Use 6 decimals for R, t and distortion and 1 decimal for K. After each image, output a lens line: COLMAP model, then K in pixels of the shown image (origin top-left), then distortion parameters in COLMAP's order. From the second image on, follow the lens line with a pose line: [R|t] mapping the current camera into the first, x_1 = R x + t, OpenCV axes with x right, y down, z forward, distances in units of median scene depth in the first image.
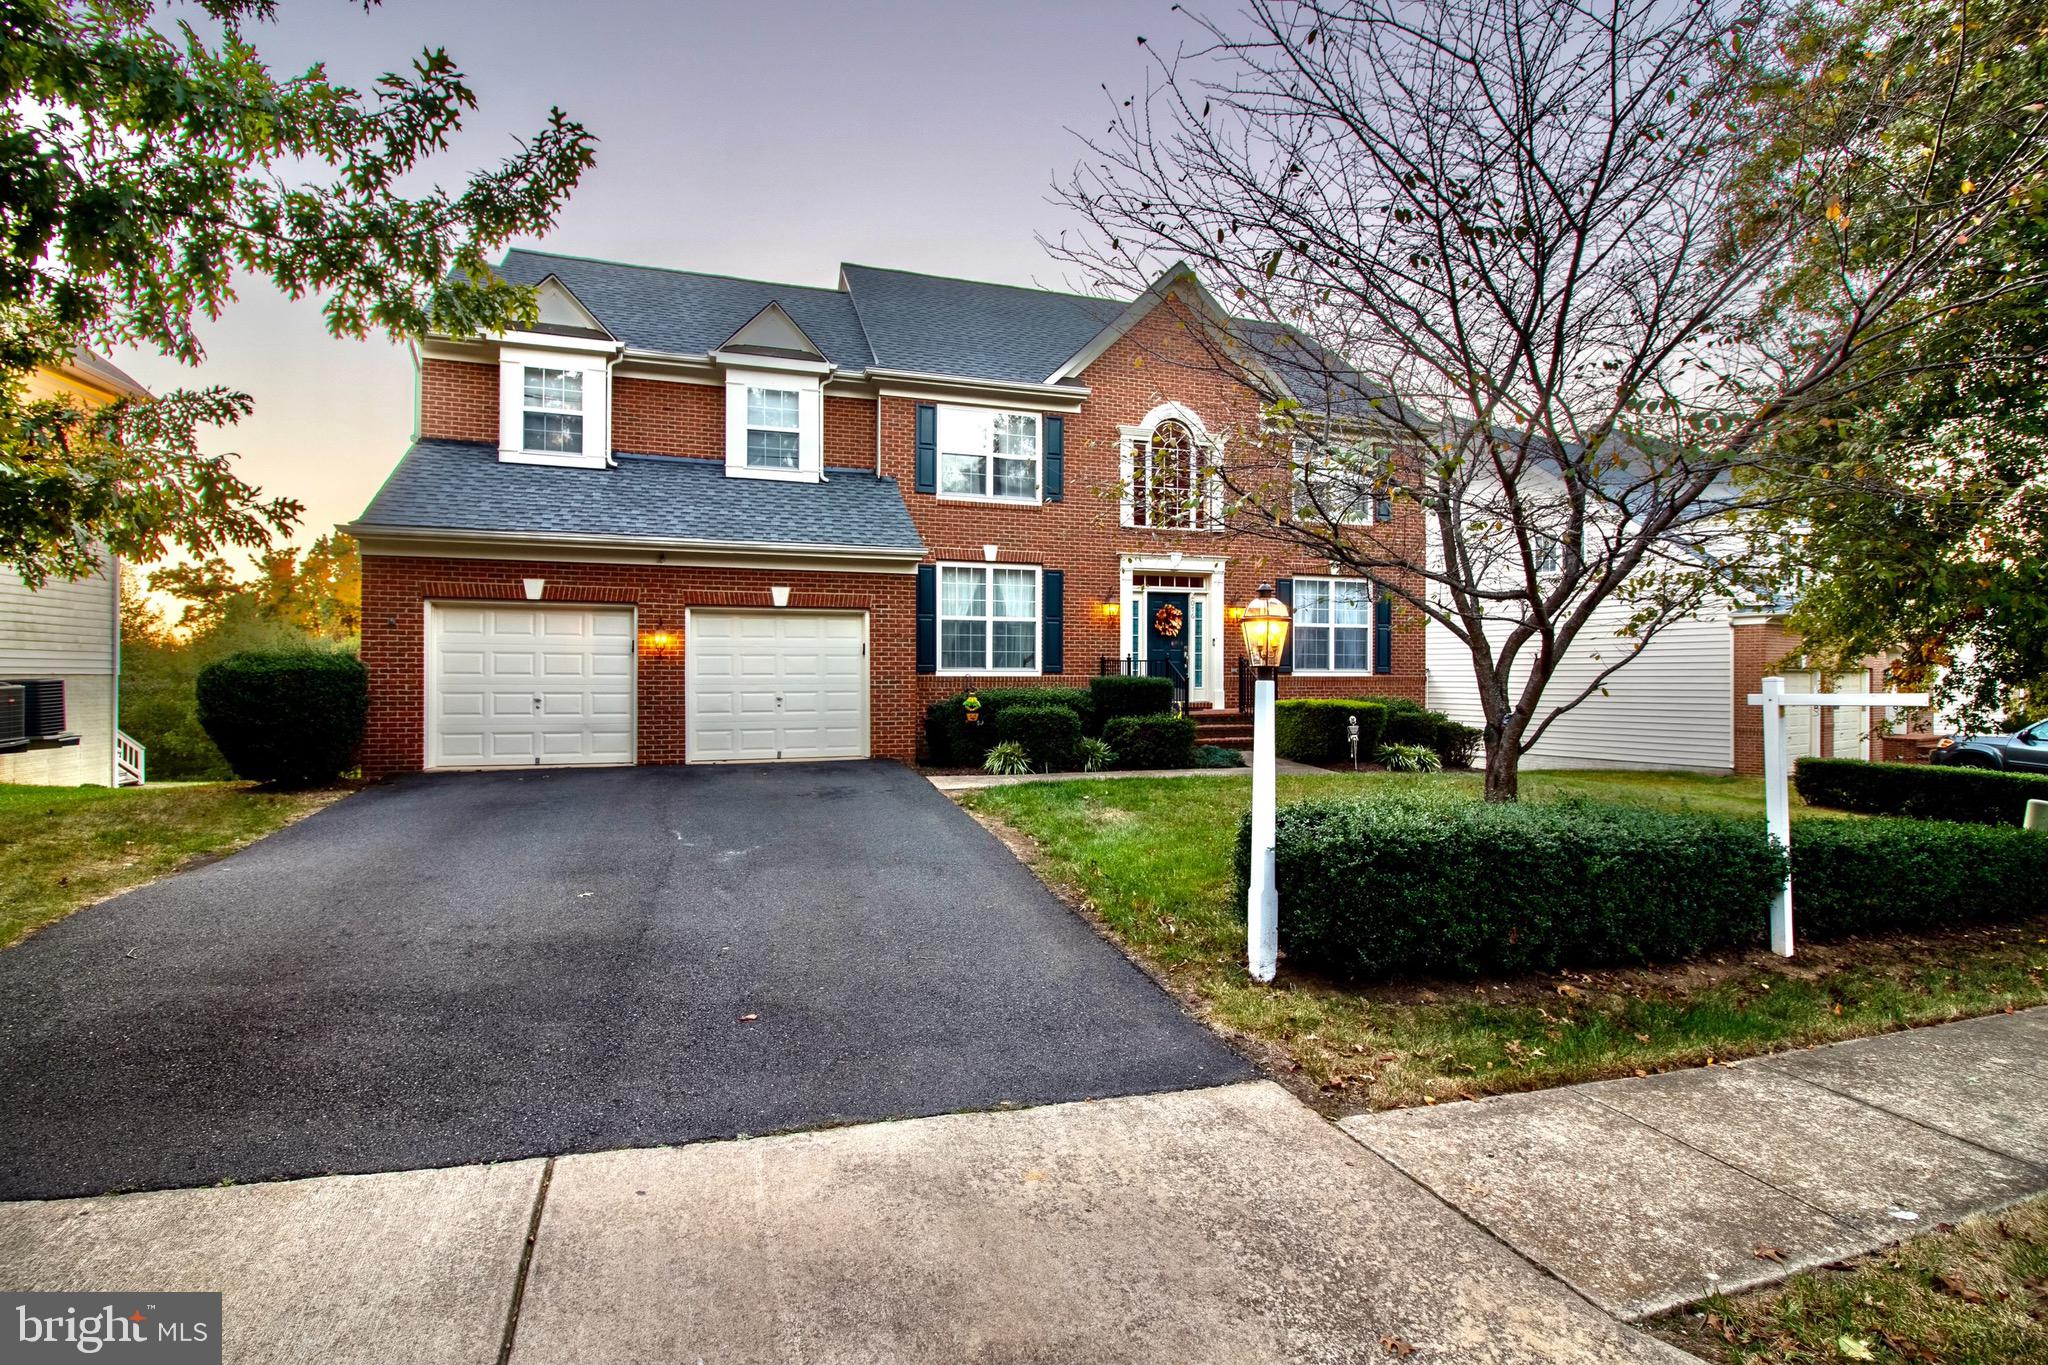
lens RADIAL K [[958.3, 0, 1027.1], [0, 958.3, 675.1], [0, 0, 1]] dist [0.006690, -0.016993]
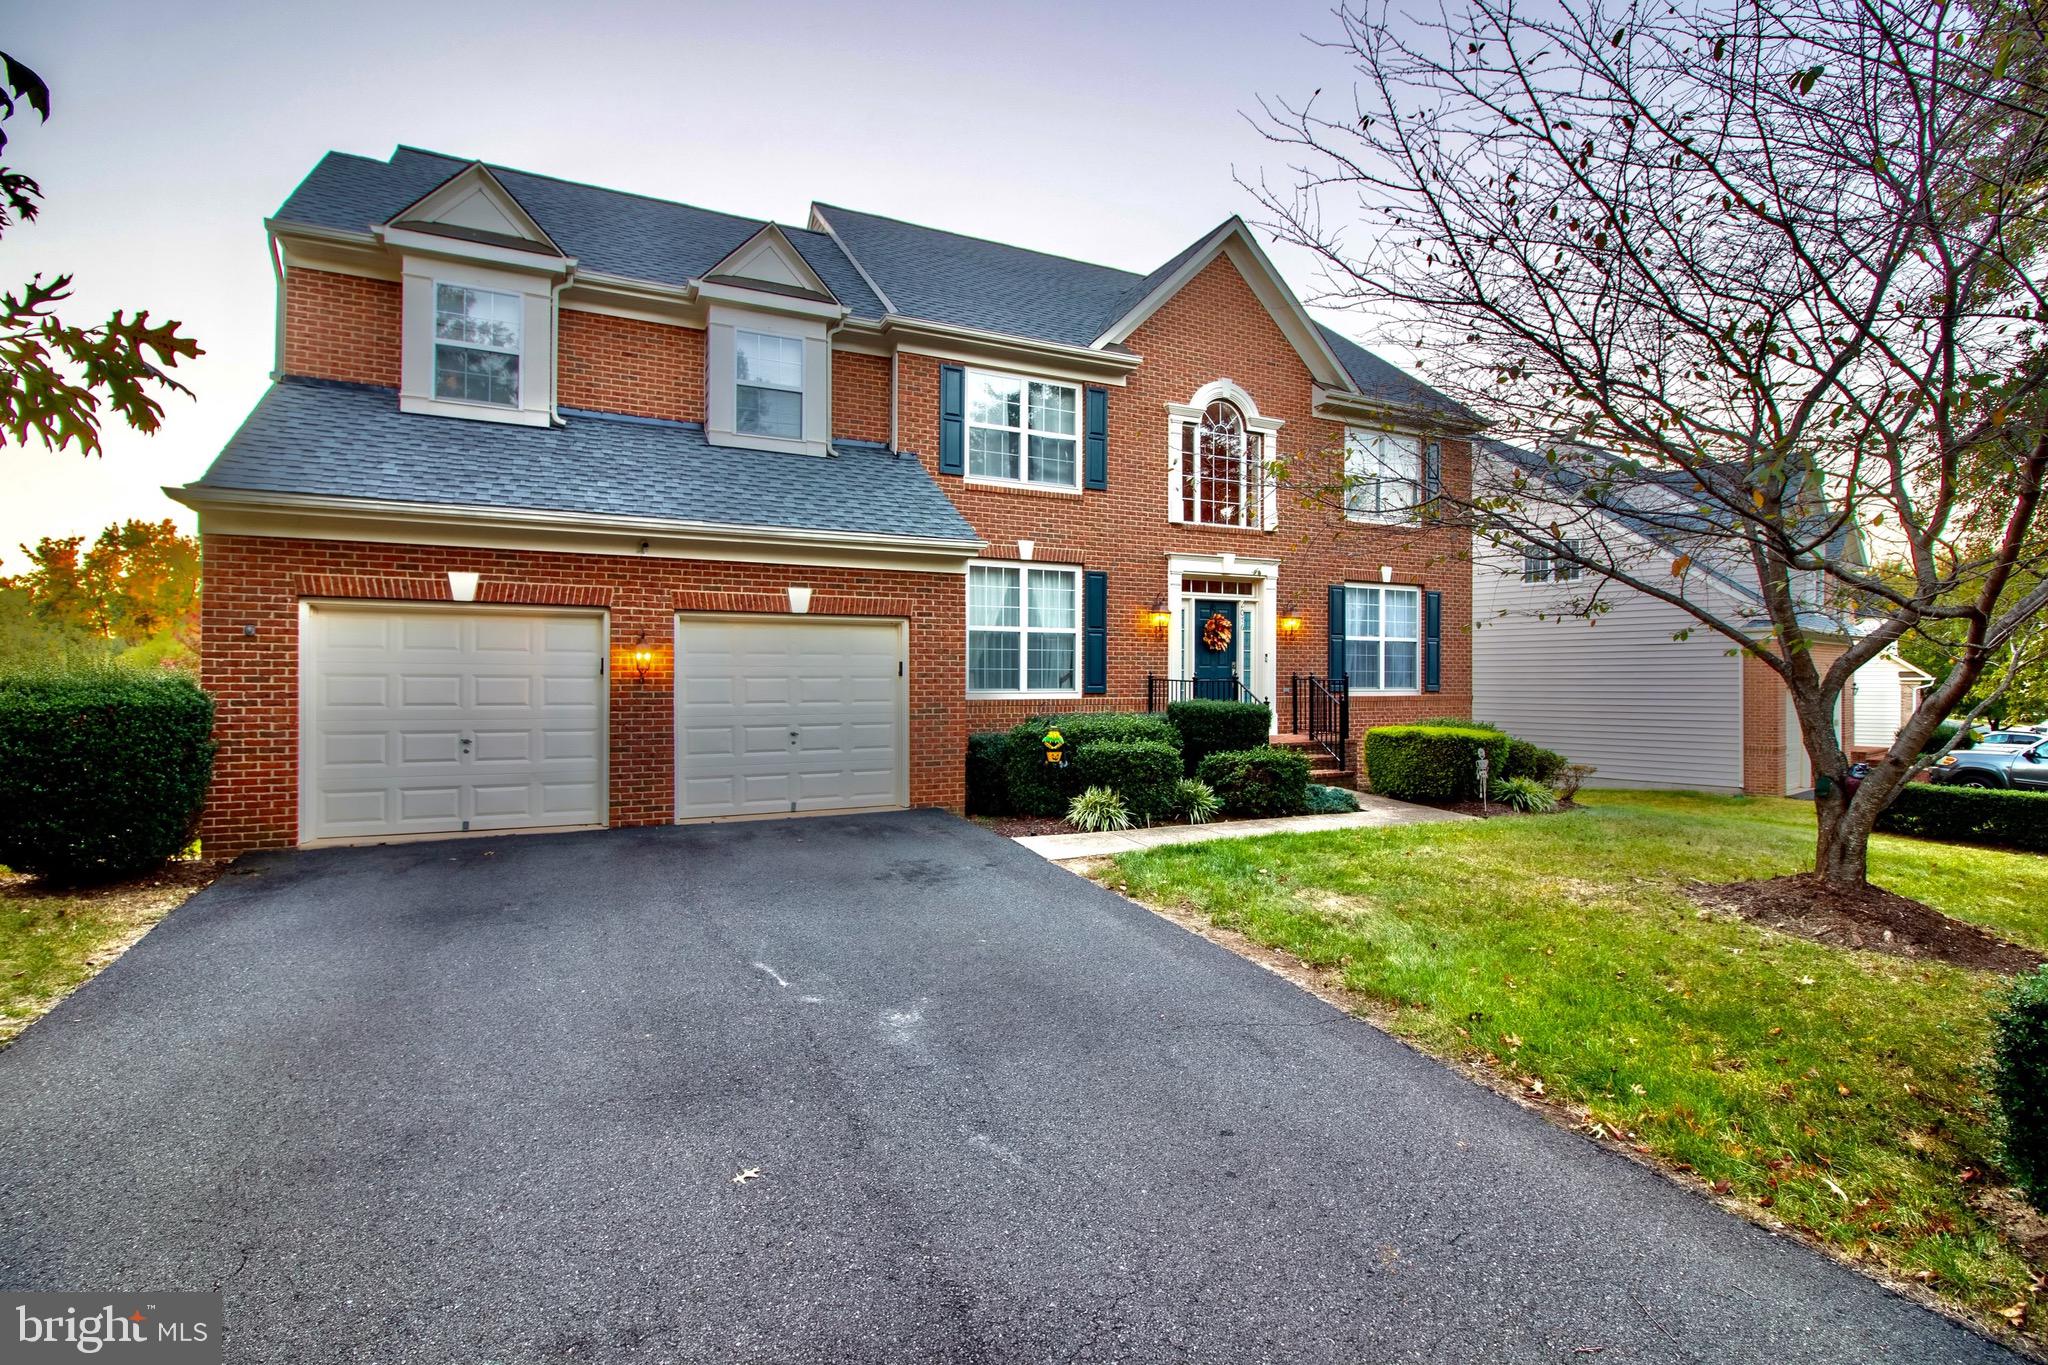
lens RADIAL K [[958.3, 0, 1027.1], [0, 958.3, 675.1], [0, 0, 1]] dist [0.006690, -0.016993]
pose [[0.991057, 0.000597, 0.133440, -0.147819], [0.000134, 0.999985, -0.005469, -0.015005], [-0.133442, 0.005438, 0.991042, 0.180950]]
